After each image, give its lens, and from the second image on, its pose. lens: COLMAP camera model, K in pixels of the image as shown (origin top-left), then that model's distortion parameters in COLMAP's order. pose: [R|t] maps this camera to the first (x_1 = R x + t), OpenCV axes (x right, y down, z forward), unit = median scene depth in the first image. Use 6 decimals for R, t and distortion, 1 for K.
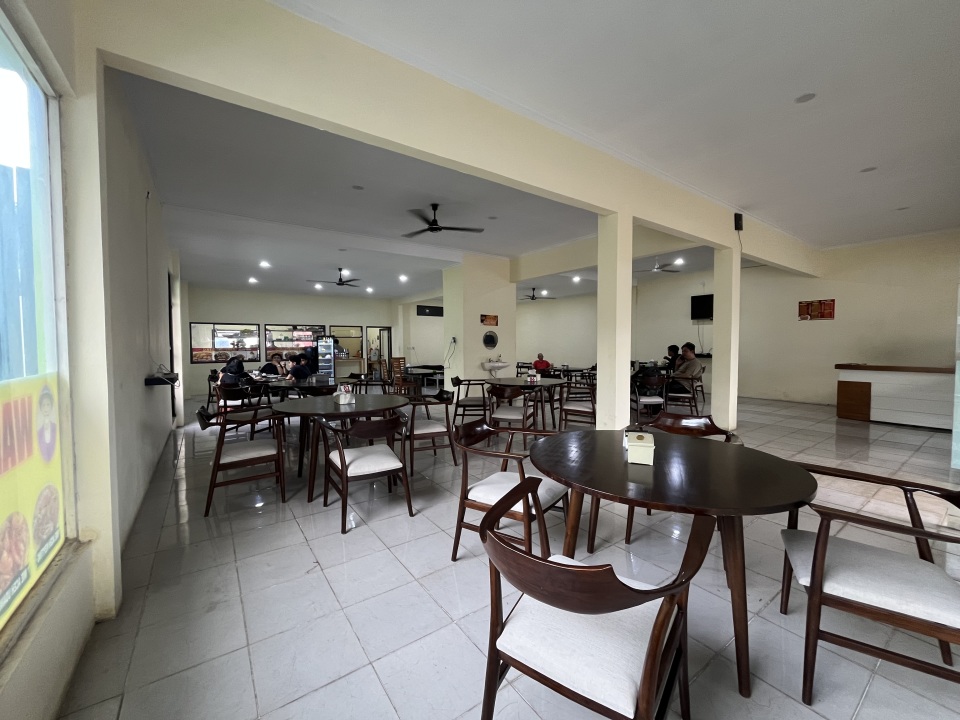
lens RADIAL K [[386.6, 0, 482.4], [0, 386.6, 368.4], [0, 0, 1]] dist [-0.004029, 0.000380]
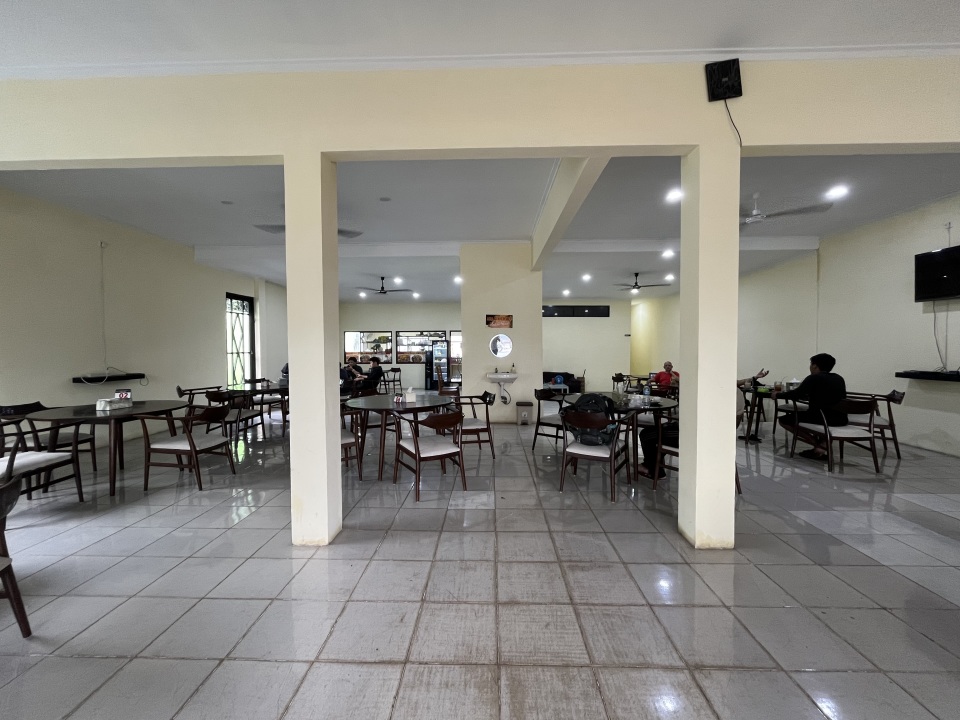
lens RADIAL K [[386.6, 0, 480.8], [0, 386.6, 349.0], [0, 0, 1]] dist [-0.004029, 0.000380]
pose [[0.794347, 0.004076, -0.607451, 0.407670], [-0.038218, 0.998332, -0.043277, -0.024972], [0.606261, 0.057593, 0.793177, 0.286583]]
